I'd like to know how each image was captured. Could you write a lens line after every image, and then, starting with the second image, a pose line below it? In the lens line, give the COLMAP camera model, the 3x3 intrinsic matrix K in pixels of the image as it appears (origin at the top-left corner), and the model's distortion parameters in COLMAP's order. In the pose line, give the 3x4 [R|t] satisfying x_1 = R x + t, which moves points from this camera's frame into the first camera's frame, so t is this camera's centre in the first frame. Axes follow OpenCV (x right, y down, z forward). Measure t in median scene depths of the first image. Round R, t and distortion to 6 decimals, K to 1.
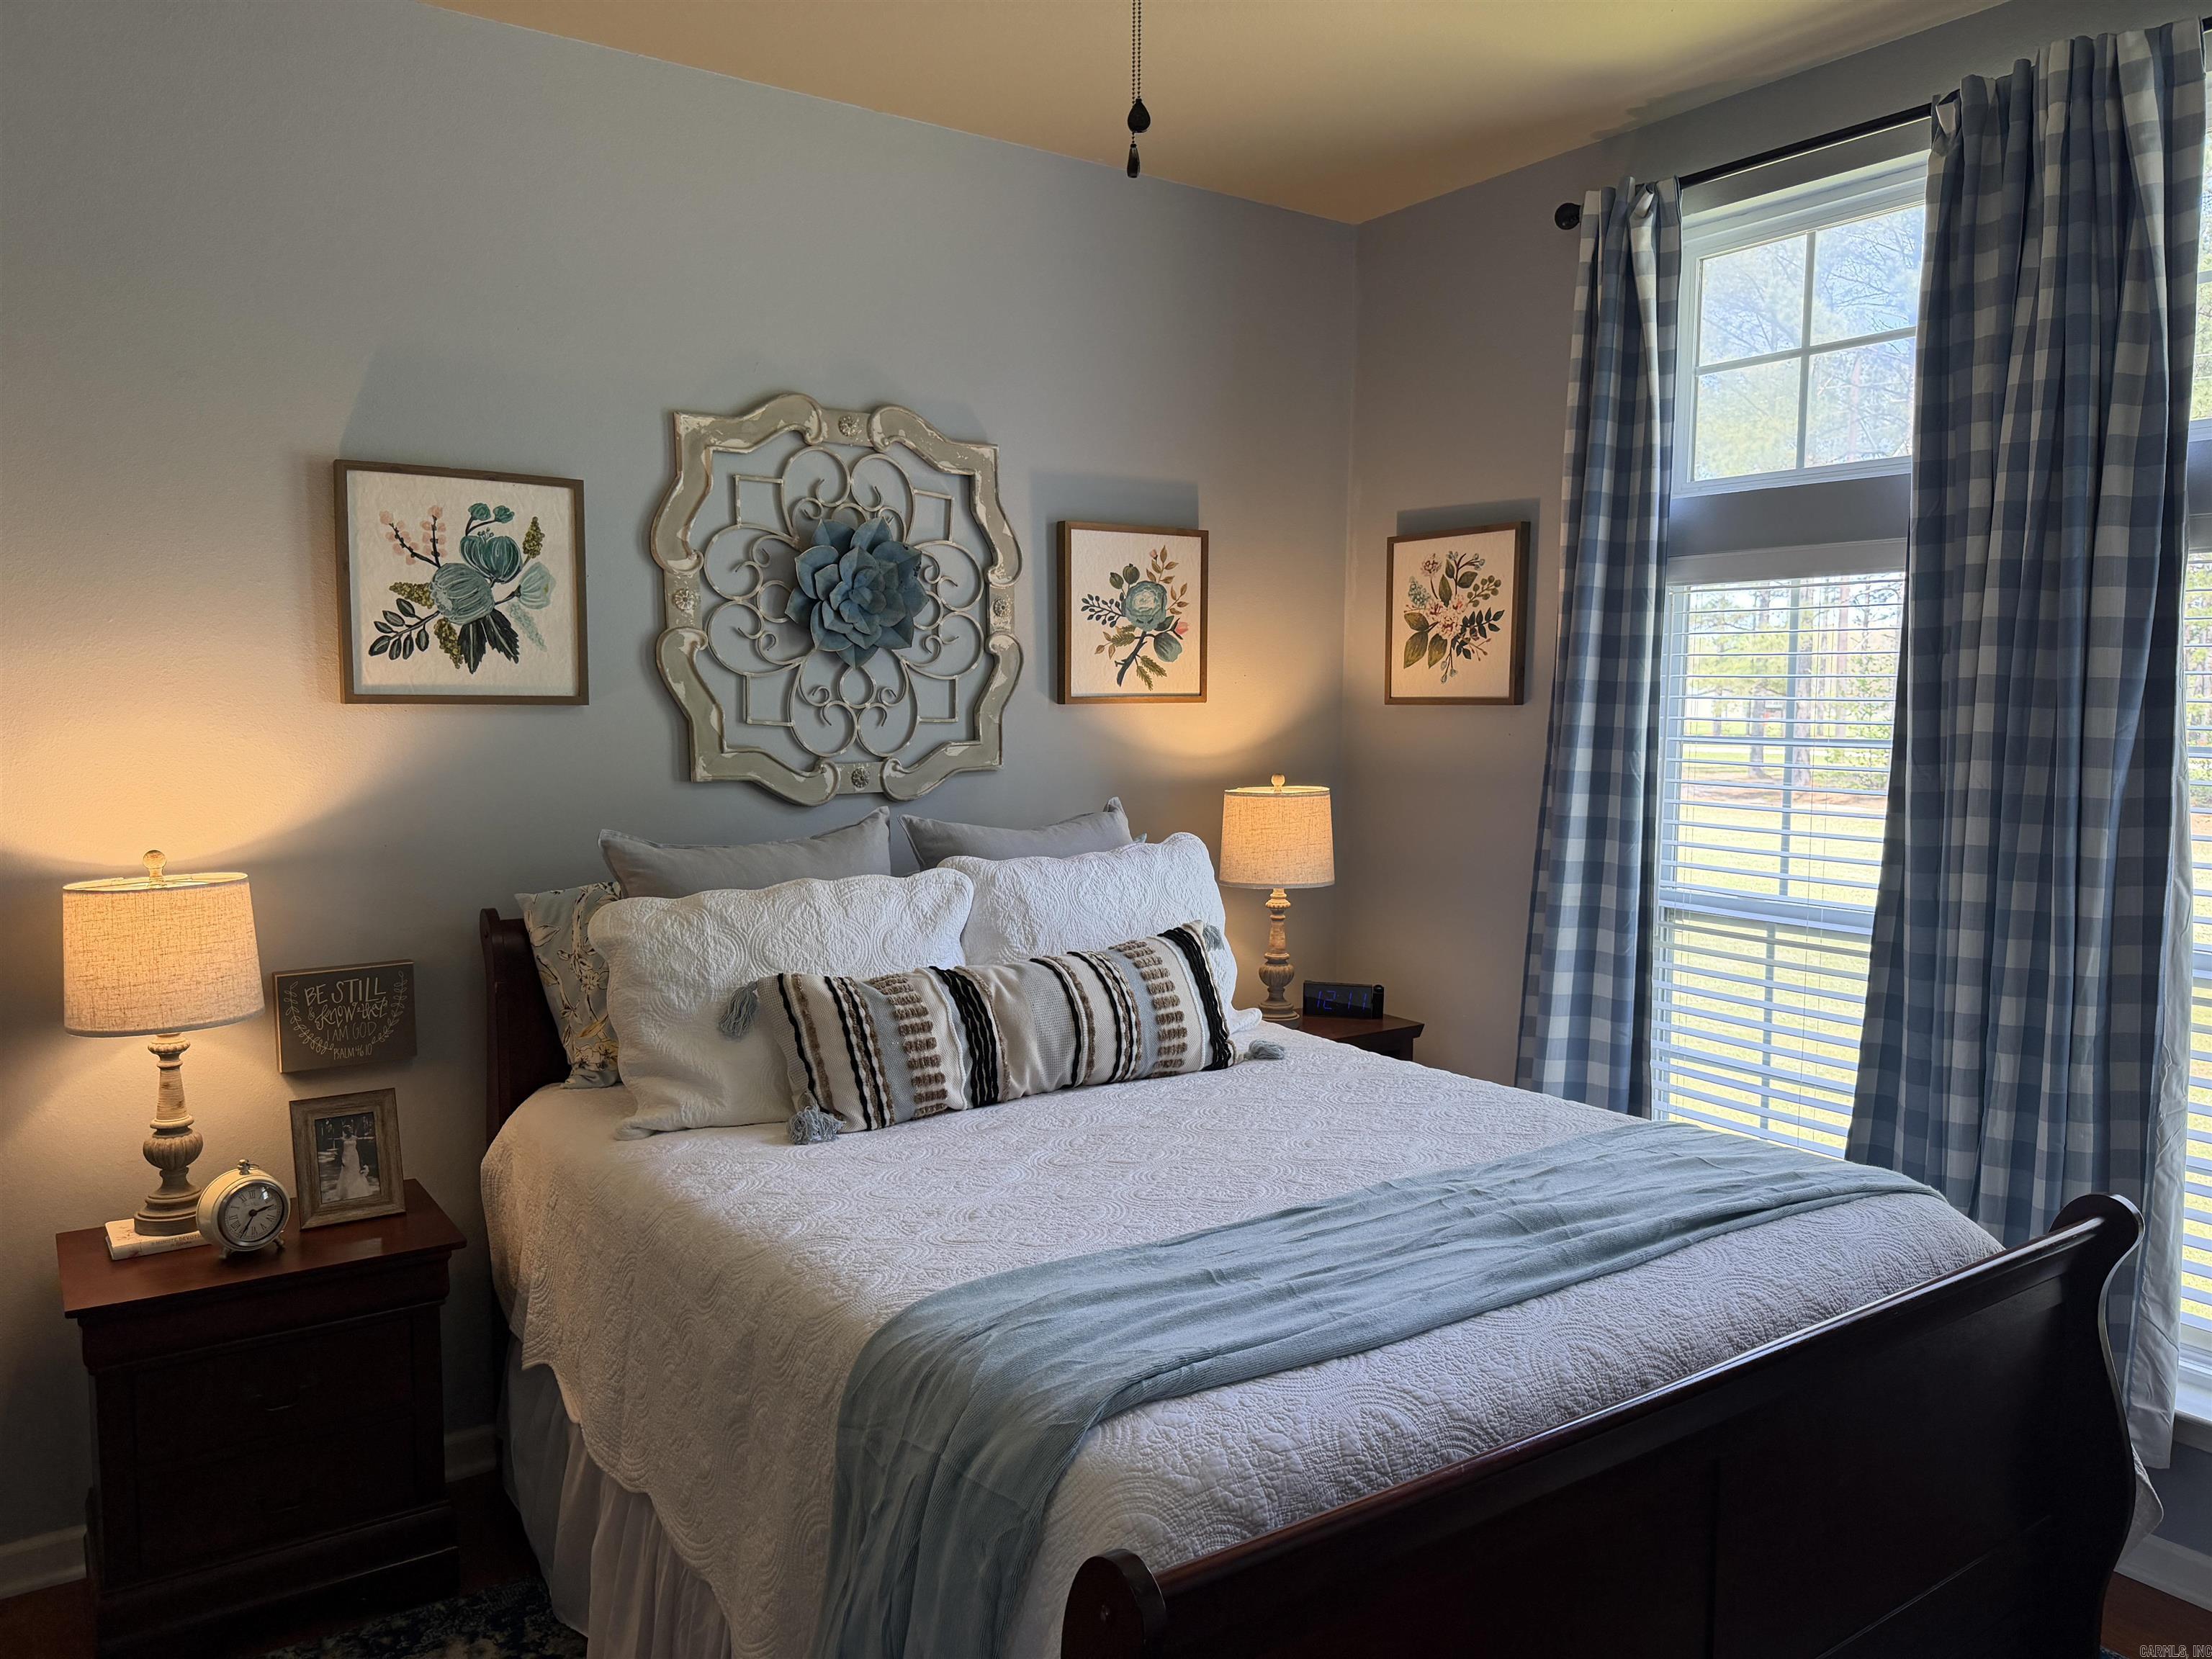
lens RADIAL K [[1549.3, 0, 1119.6], [0, 1549.3, 831.8], [0, 0, 1]] dist [0.061714, -0.084330]
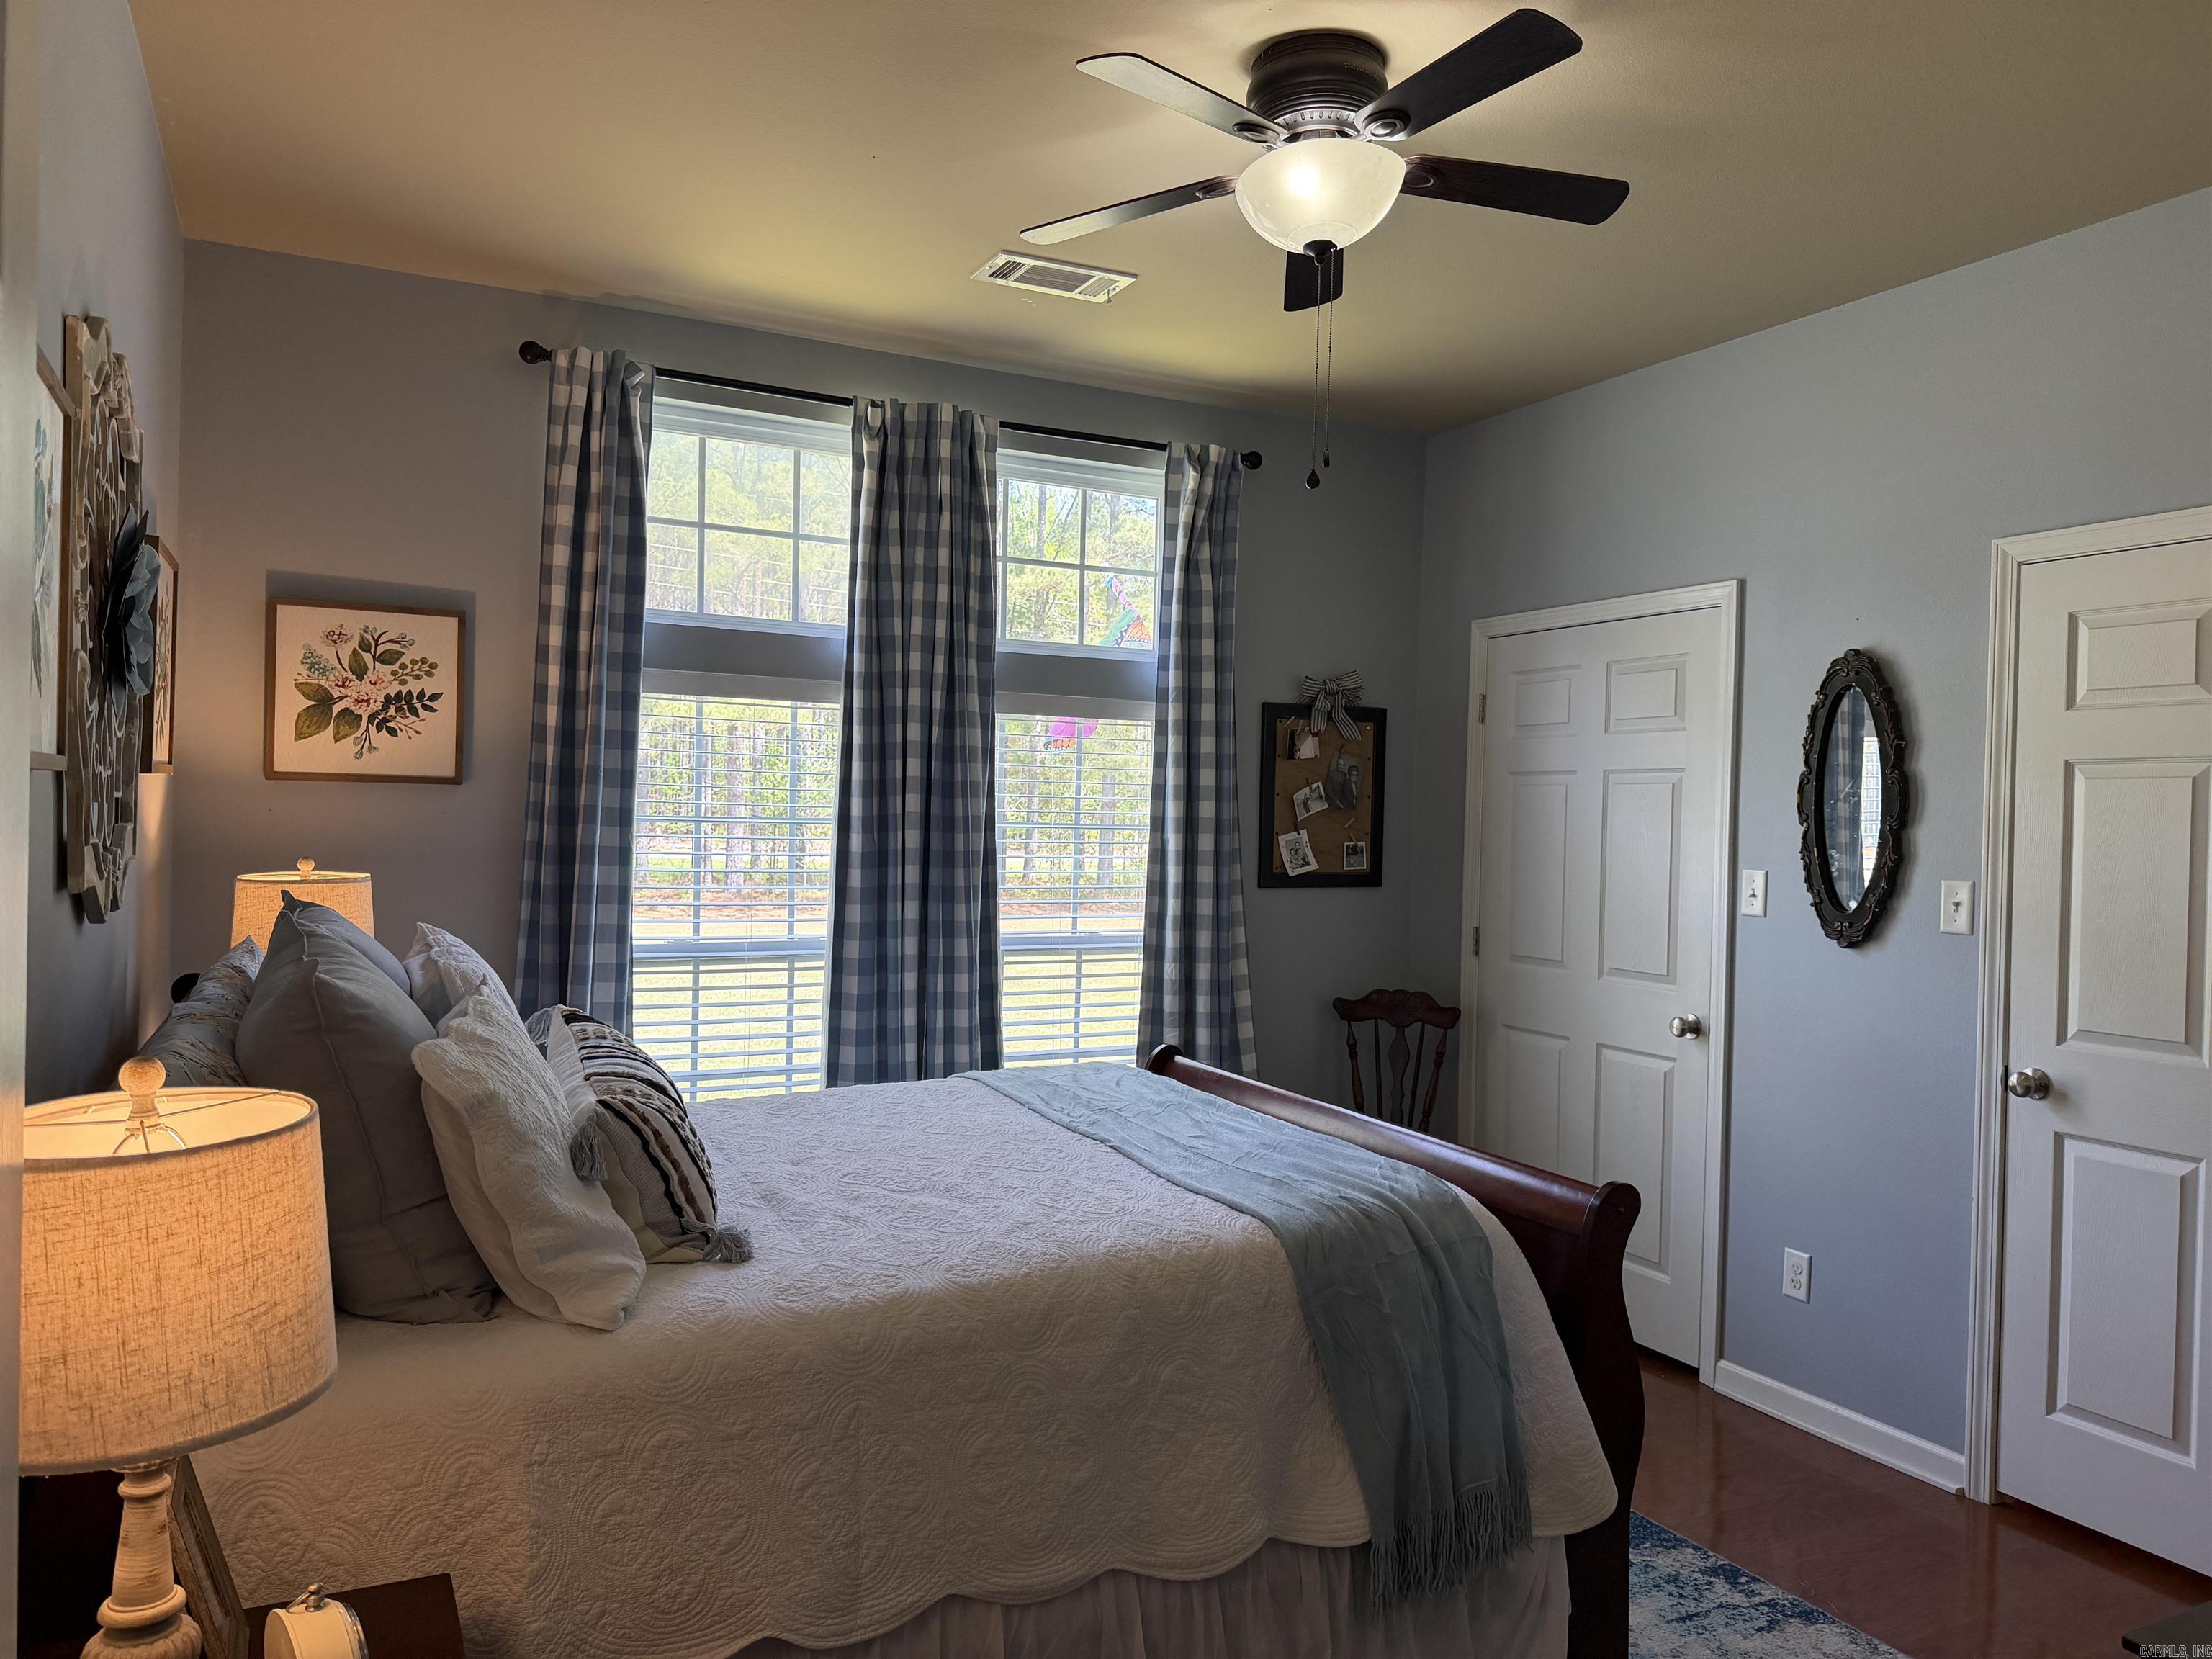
lens RADIAL K [[1549.3, 0, 1115.7], [0, 1549.3, 824.3], [0, 0, 1]] dist [0.061714, -0.084330]
pose [[0.159490, -0.007903, 0.987168, -0.691266], [0.056253, 0.998416, -0.001095, -0.028806], [-0.985596, 0.055706, 0.159682, 0.393469]]
